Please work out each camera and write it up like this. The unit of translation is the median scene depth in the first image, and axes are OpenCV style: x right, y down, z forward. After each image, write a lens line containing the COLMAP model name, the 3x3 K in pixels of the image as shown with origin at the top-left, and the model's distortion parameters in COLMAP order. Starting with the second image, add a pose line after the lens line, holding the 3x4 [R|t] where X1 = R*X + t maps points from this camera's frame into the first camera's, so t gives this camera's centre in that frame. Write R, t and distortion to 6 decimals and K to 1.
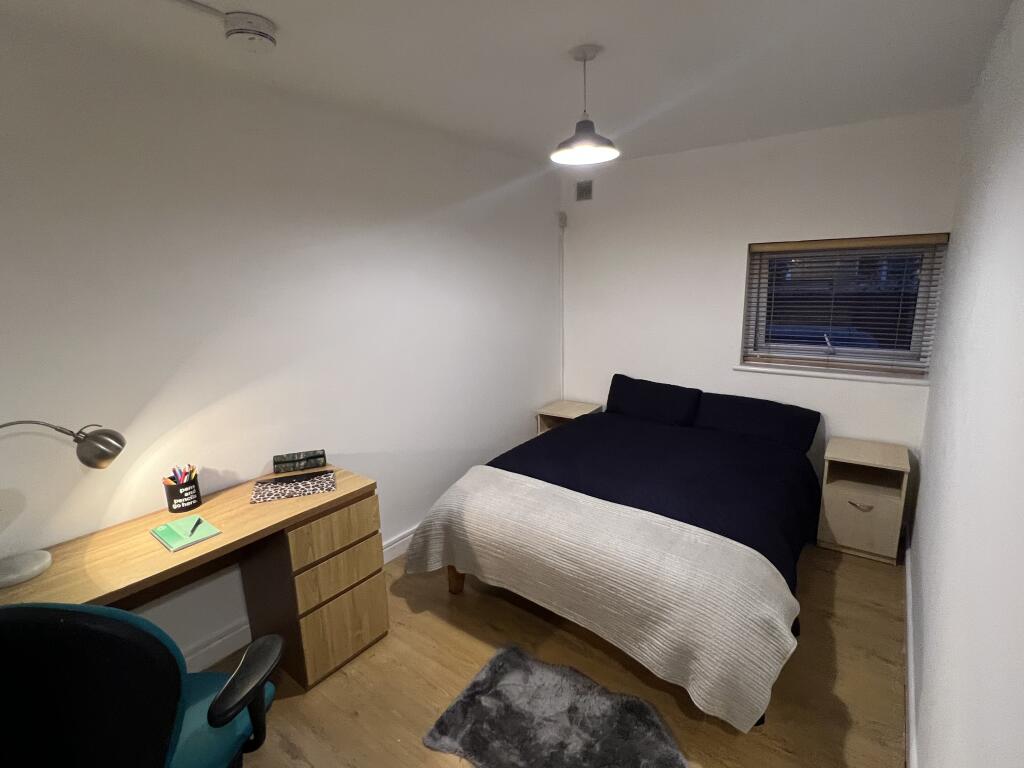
lens RADIAL K [[502.1, 0, 512.0], [0, 502.1, 384.0], [0, 0, 1]] dist [-0.001076, -0.000160]
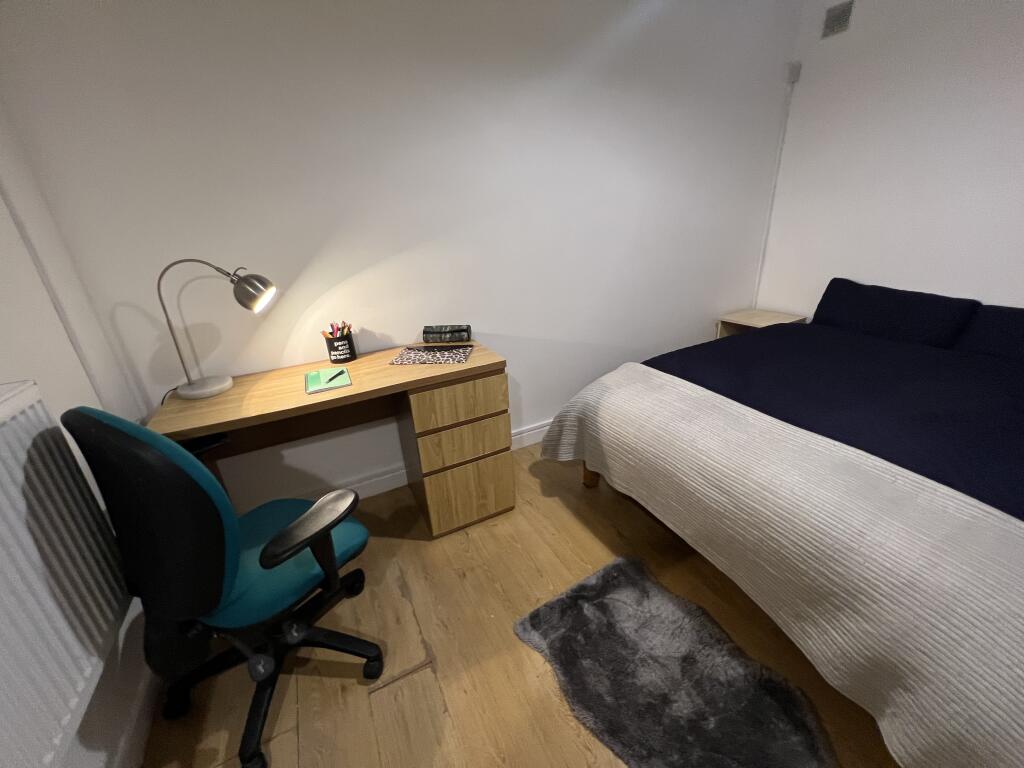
lens RADIAL K [[405.0, 0, 512.0], [0, 405.0, 384.0], [0, 0, 1]] dist [-0.001659, -0.000264]
pose [[0.897956, 0.140027, -0.417215, 0.067839], [-0.059888, 0.978091, 0.199375, 0.088681], [0.435992, -0.154044, 0.886669, 0.331263]]
